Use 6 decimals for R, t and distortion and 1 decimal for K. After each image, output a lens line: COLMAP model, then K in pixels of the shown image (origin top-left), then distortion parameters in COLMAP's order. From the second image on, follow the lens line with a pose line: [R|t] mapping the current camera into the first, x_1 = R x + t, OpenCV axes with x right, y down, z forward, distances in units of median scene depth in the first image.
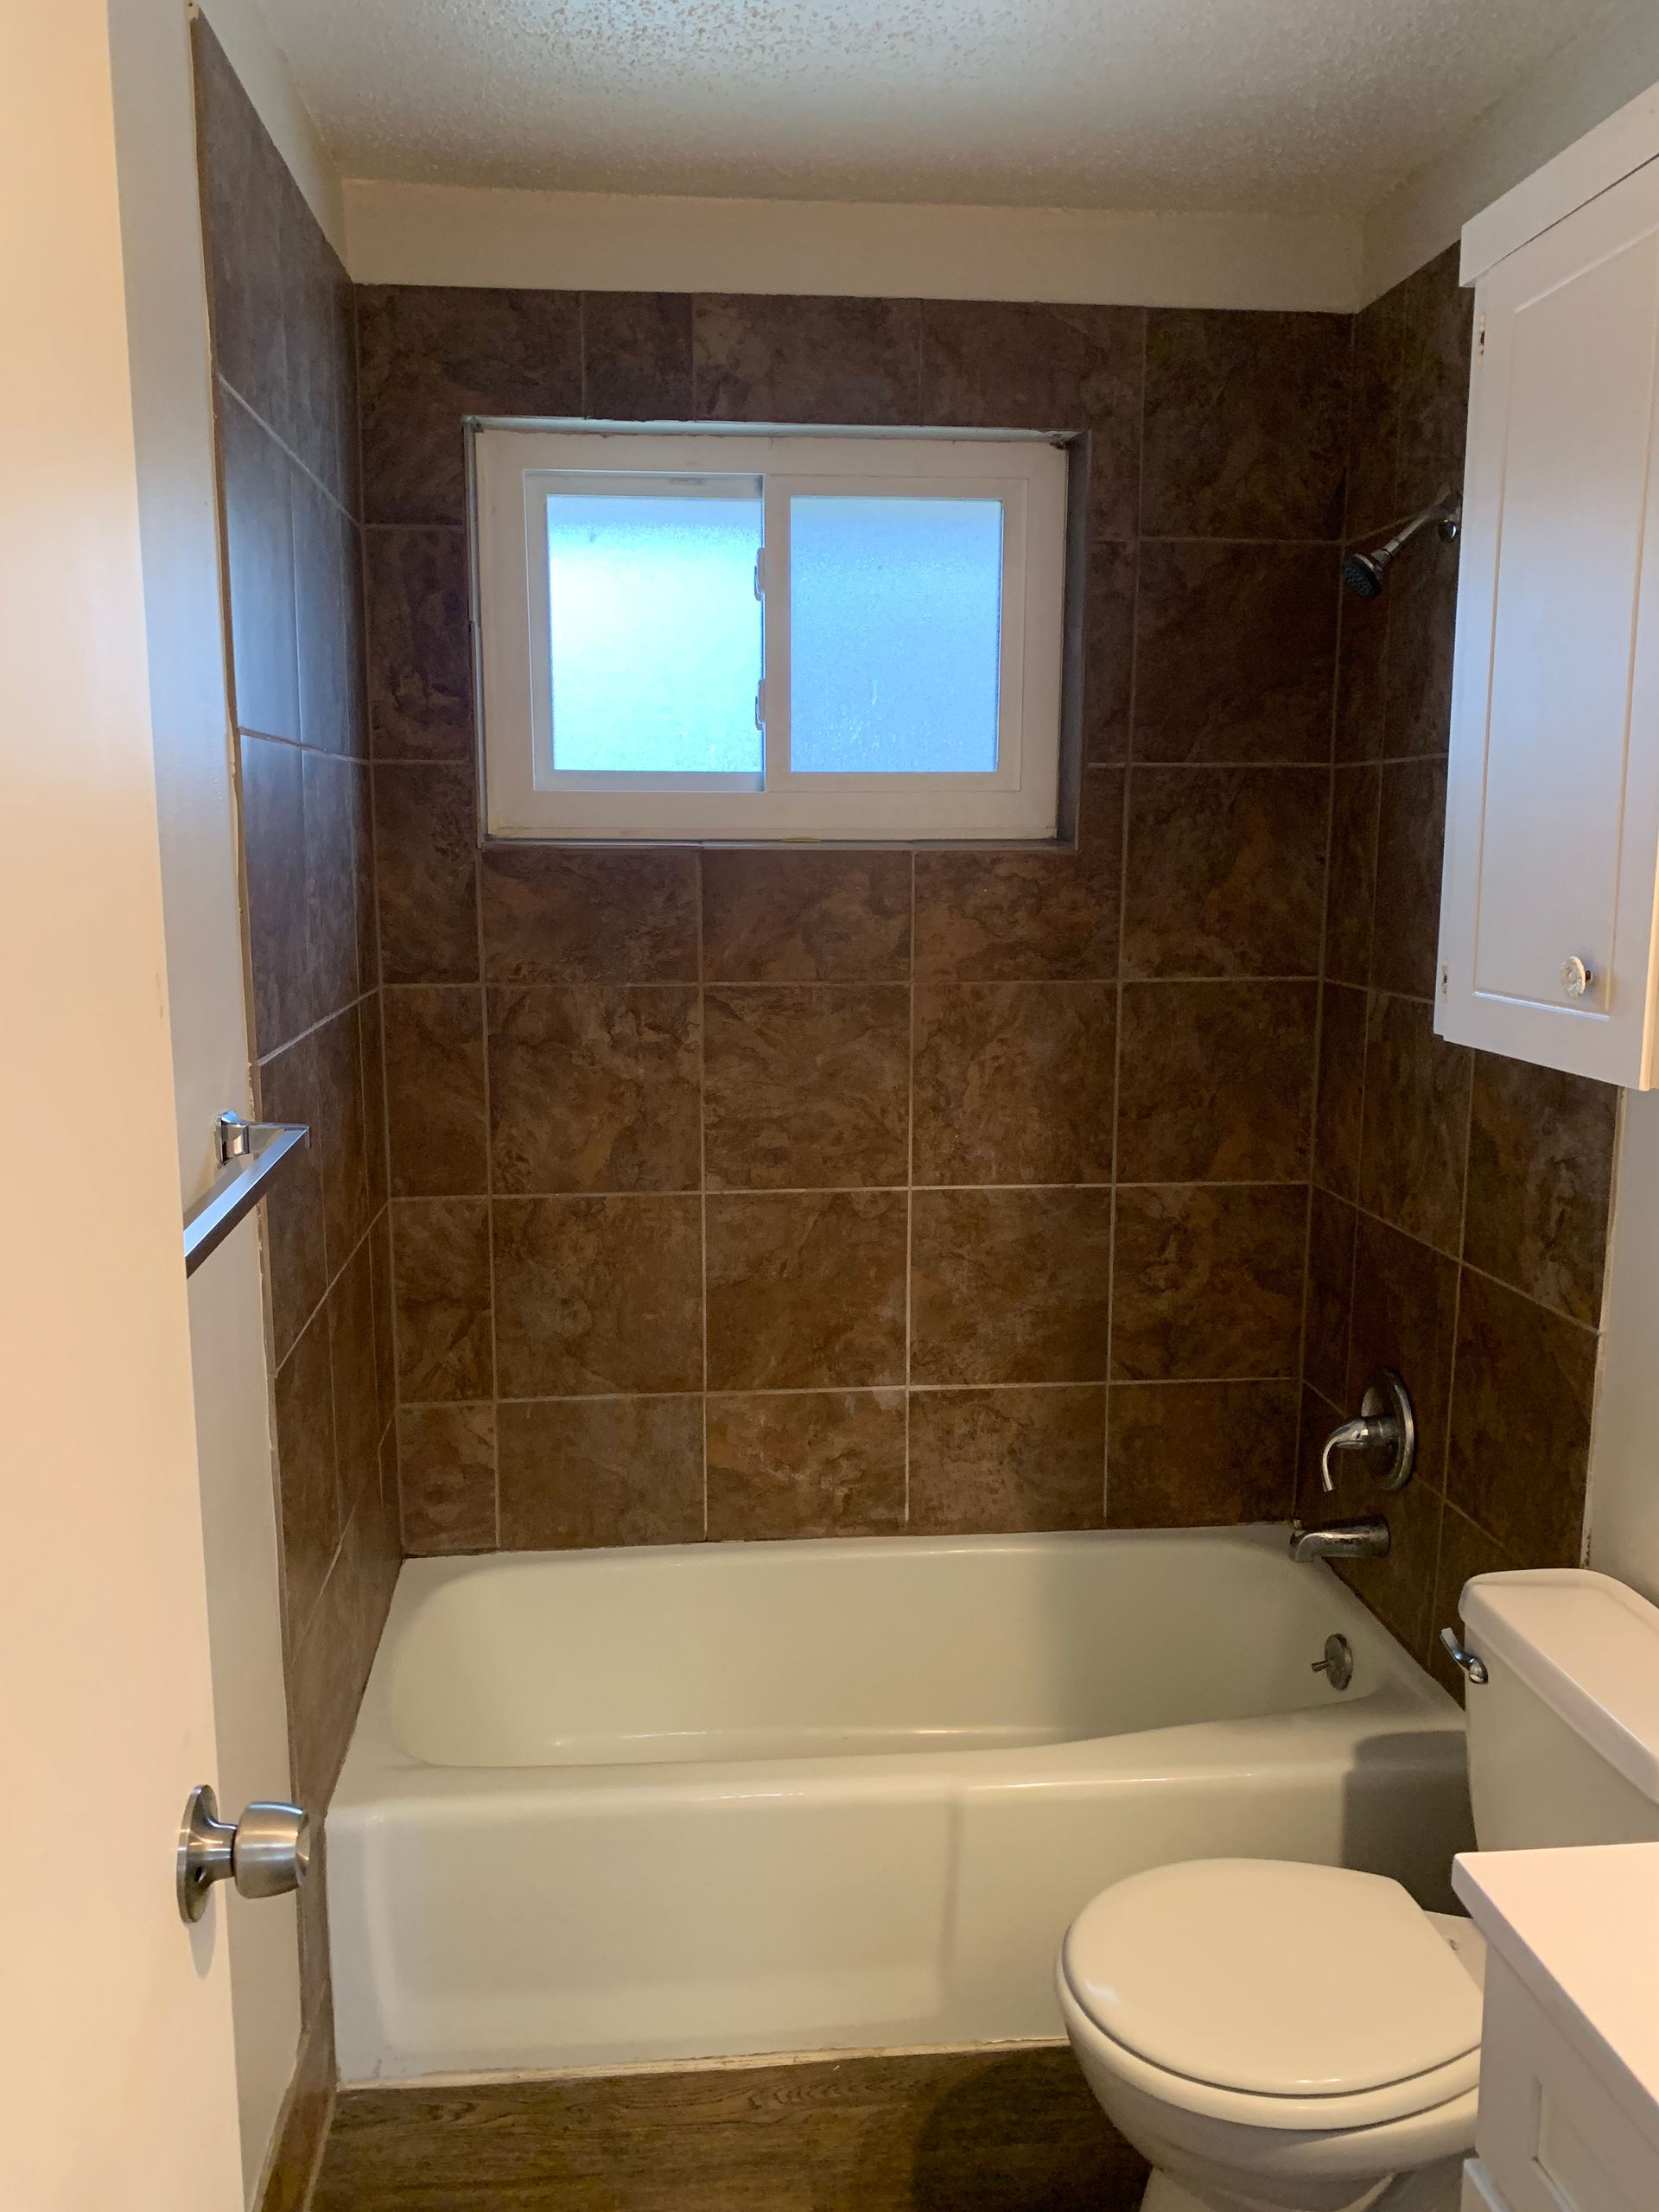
lens RADIAL K [[1689.5, 0, 843.0], [0, 1689.5, 1101.9], [0, 0, 1]] dist [0.004219, -0.009436]
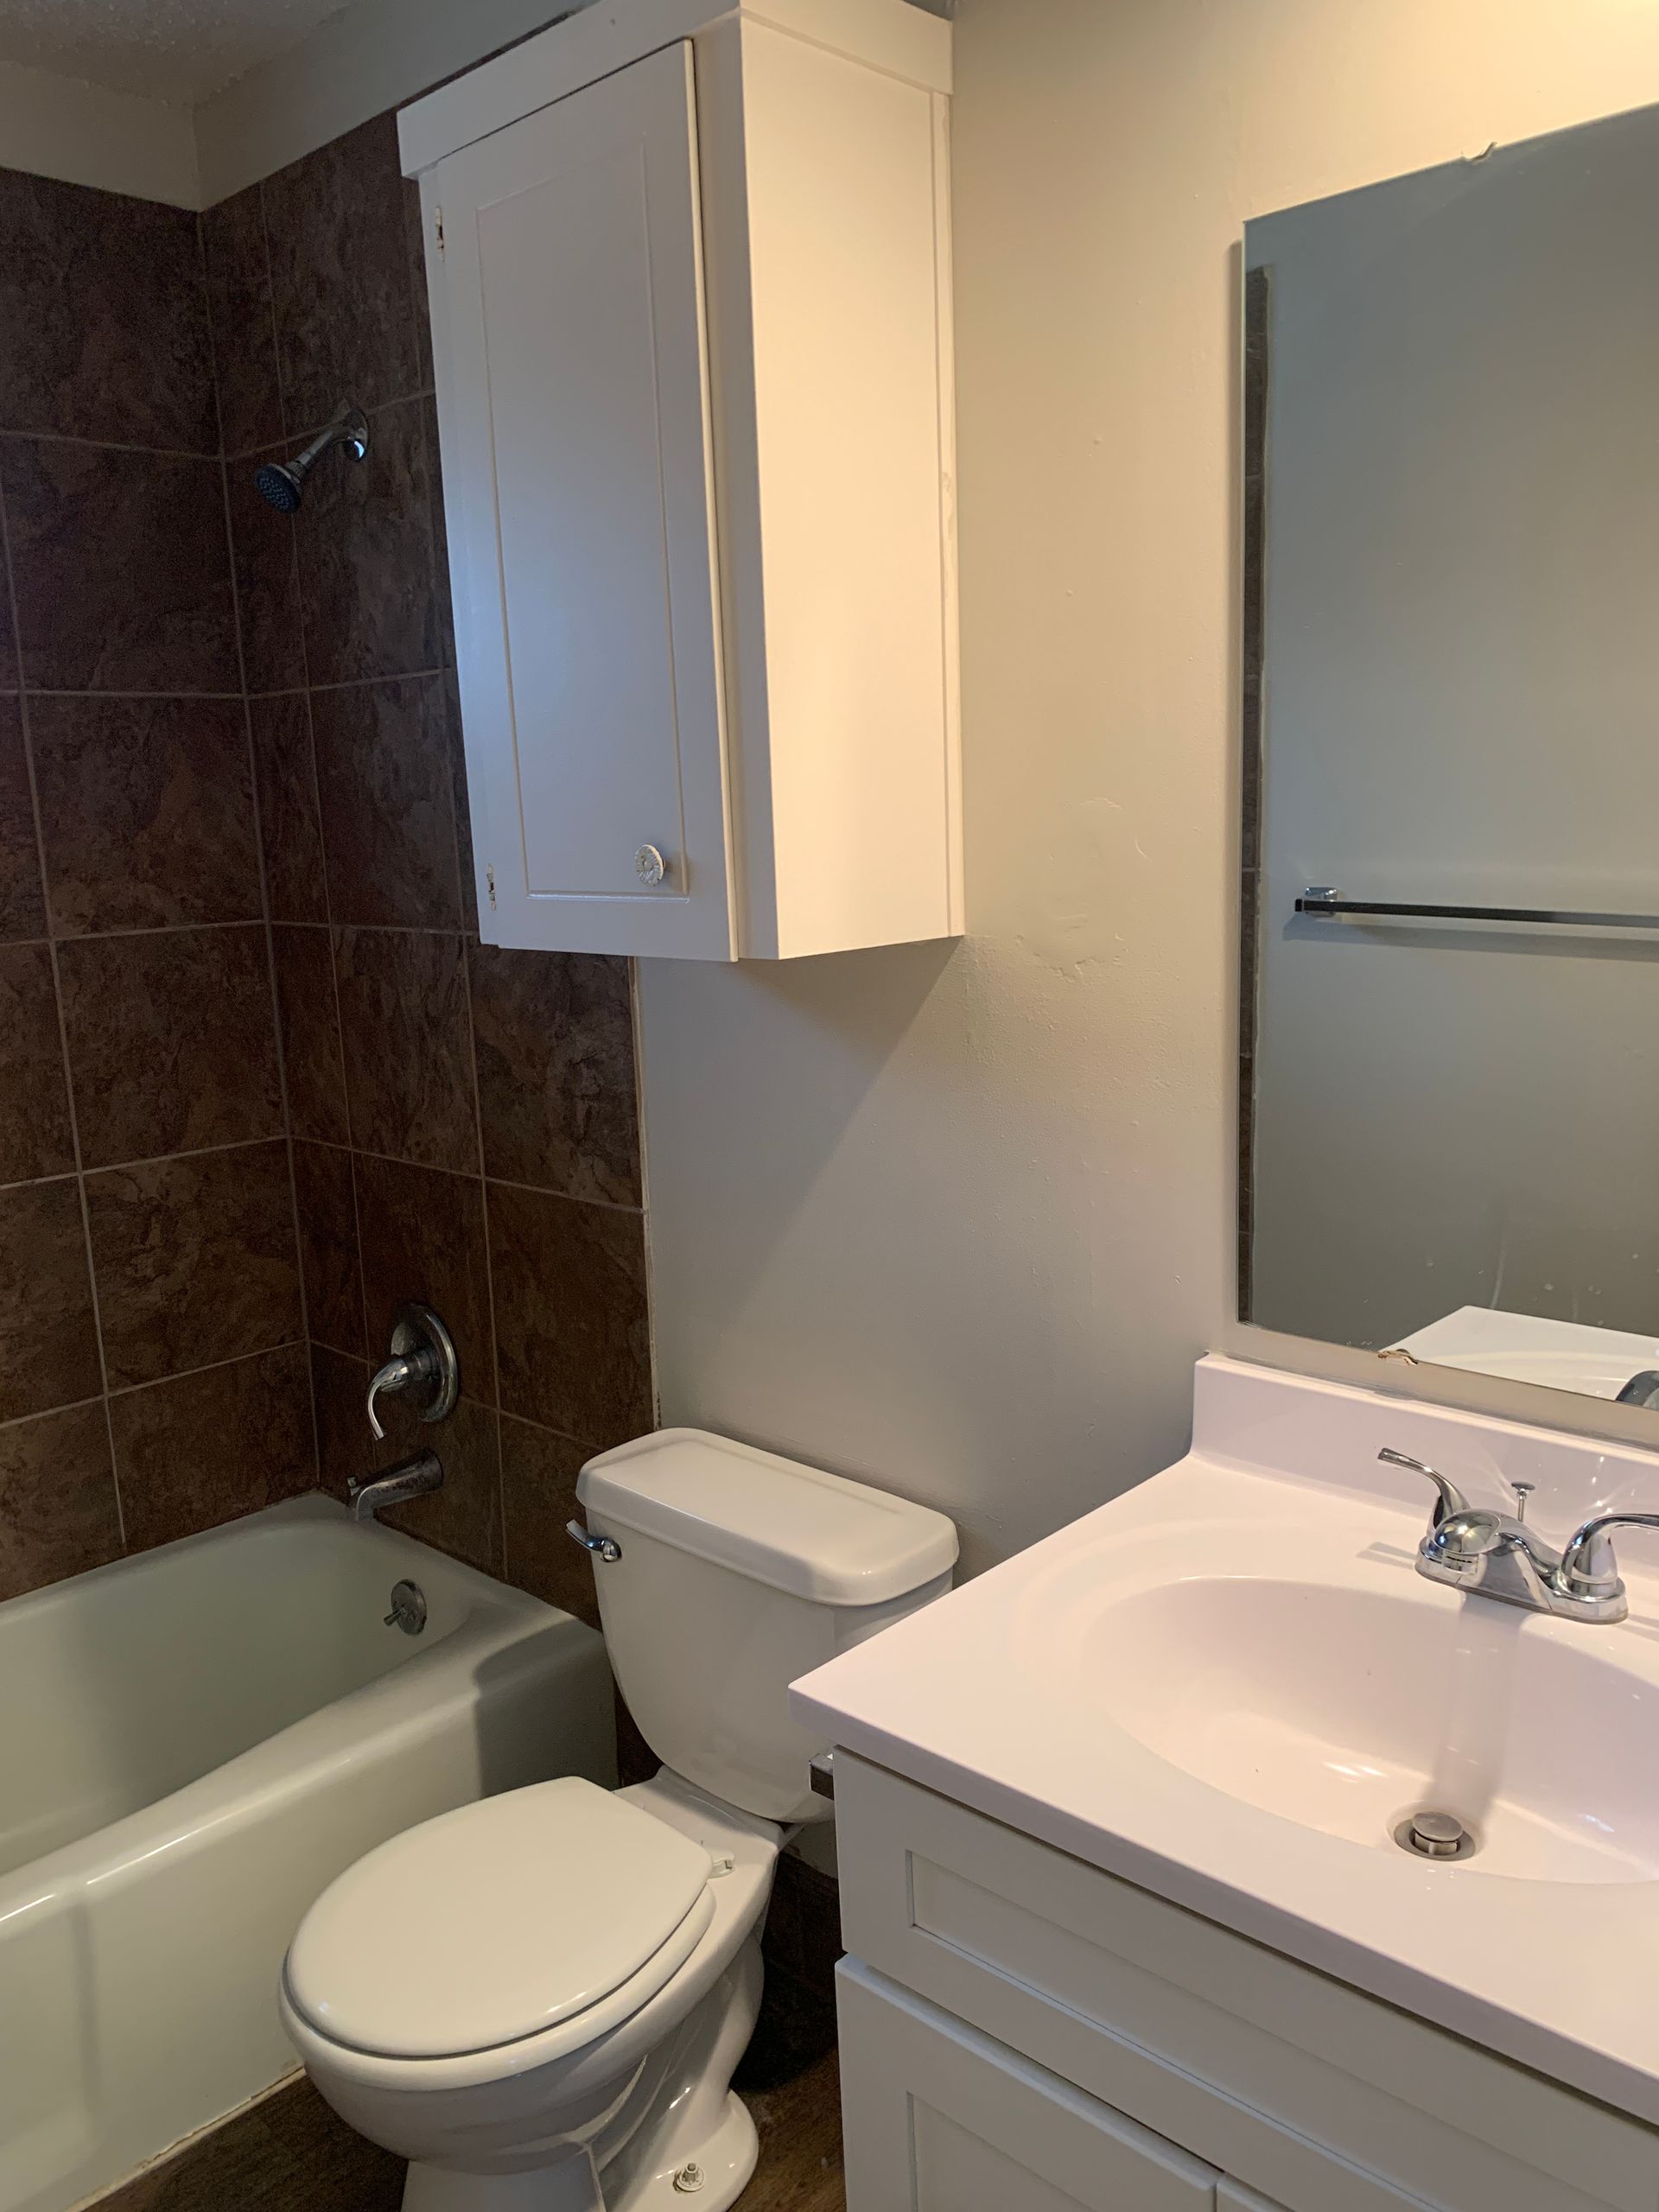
lens RADIAL K [[1659.4, 0, 829.5], [0, 1659.4, 1106.0], [0, 0, 1]] dist [0.030610, -0.060123]
pose [[0.749230, -0.148888, 0.645358, -0.104124], [0.141338, 0.987902, 0.063828, 0.014913], [-0.647054, 0.043392, 0.761209, 0.088007]]
